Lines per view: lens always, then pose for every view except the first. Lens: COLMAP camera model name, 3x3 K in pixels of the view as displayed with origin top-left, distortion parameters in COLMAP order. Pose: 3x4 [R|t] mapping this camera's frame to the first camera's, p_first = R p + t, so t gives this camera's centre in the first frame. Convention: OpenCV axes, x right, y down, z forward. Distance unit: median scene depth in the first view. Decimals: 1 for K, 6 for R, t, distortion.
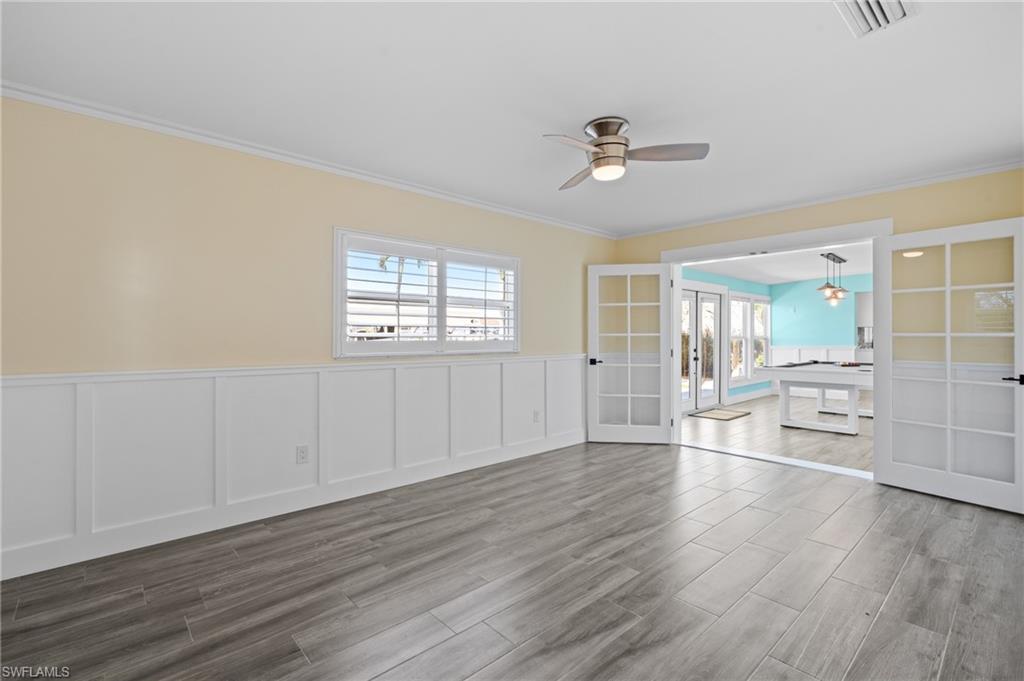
lens RADIAL K [[459.7, 0, 512.0], [0, 459.7, 340.5], [0, 0, 1]] dist [-0.014614, 0.000252]
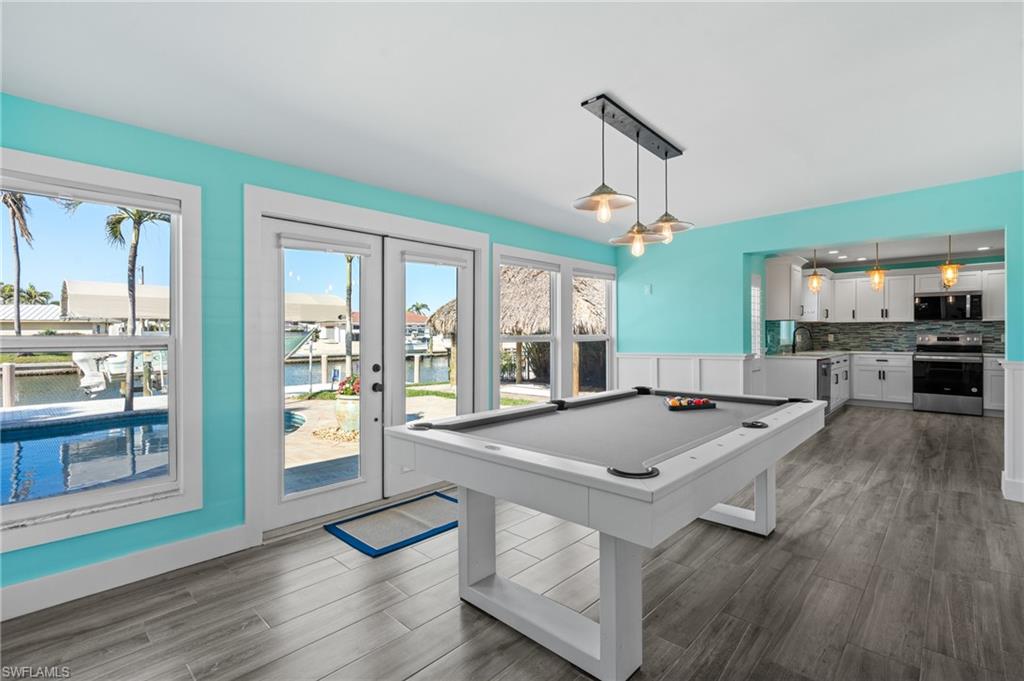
lens RADIAL K [[470.3, 0, 511.7], [0, 470.3, 336.5], [0, 0, 1]] dist [0.001782, 0.000551]
pose [[0.997263, -0.002813, 0.073879, 0.457499], [0.003230, 0.999979, -0.005529, -0.005687], [-0.073862, 0.005753, 0.997252, 0.492900]]
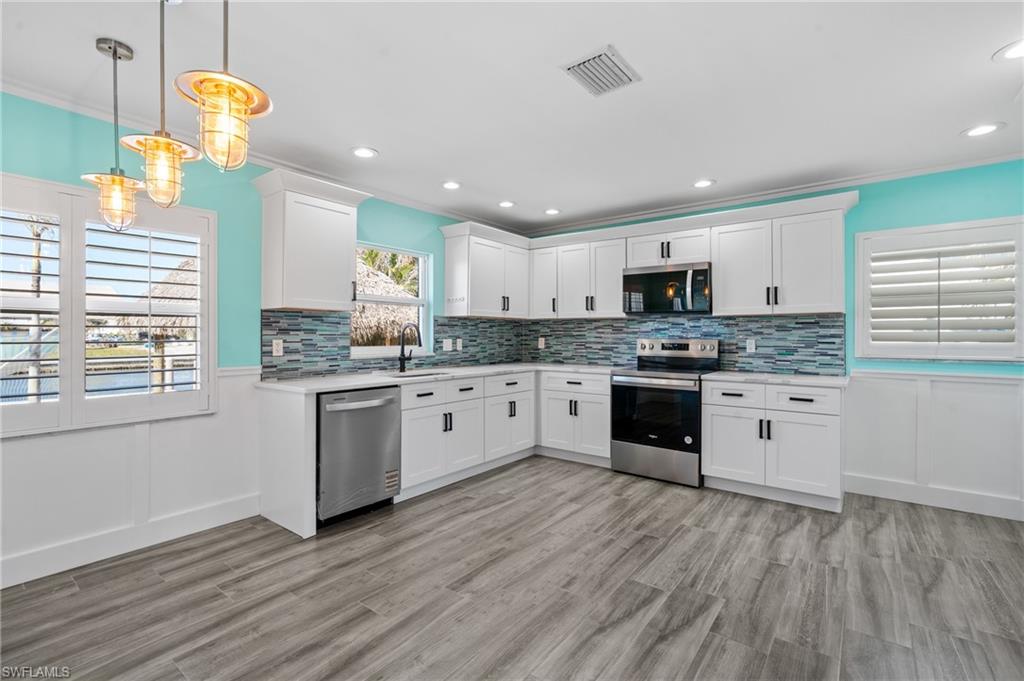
lens RADIAL K [[470.3, 0, 511.7], [0, 470.3, 336.5], [0, 0, 1]] dist [0.001782, 0.000551]
pose [[0.984191, 0.001106, 0.177108, 1.091930], [0.000181, 0.999974, -0.007250, -0.011078], [-0.177111, 0.007167, 0.984165, 0.846491]]
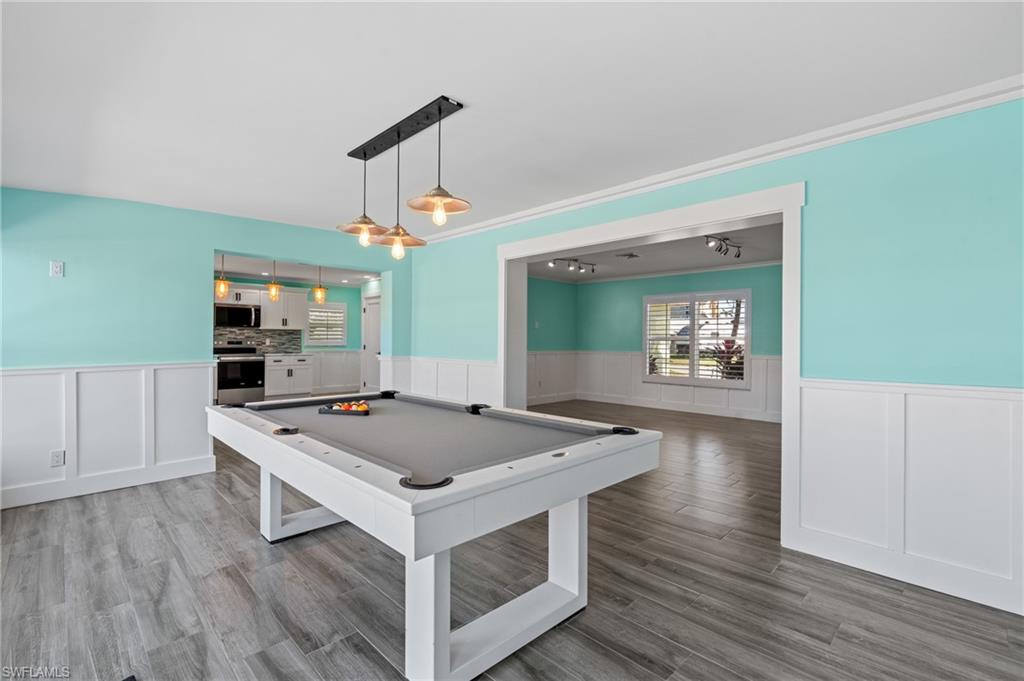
lens RADIAL K [[459.7, 0, 512.0], [0, 459.7, 340.5], [0, 0, 1]] dist [-0.014614, 0.000252]
pose [[-0.043489, -0.000428, 0.999054, 0.262831], [0.003113, 0.999995, 0.000564, -0.007266], [-0.999049, 0.003134, -0.043487, 0.737118]]
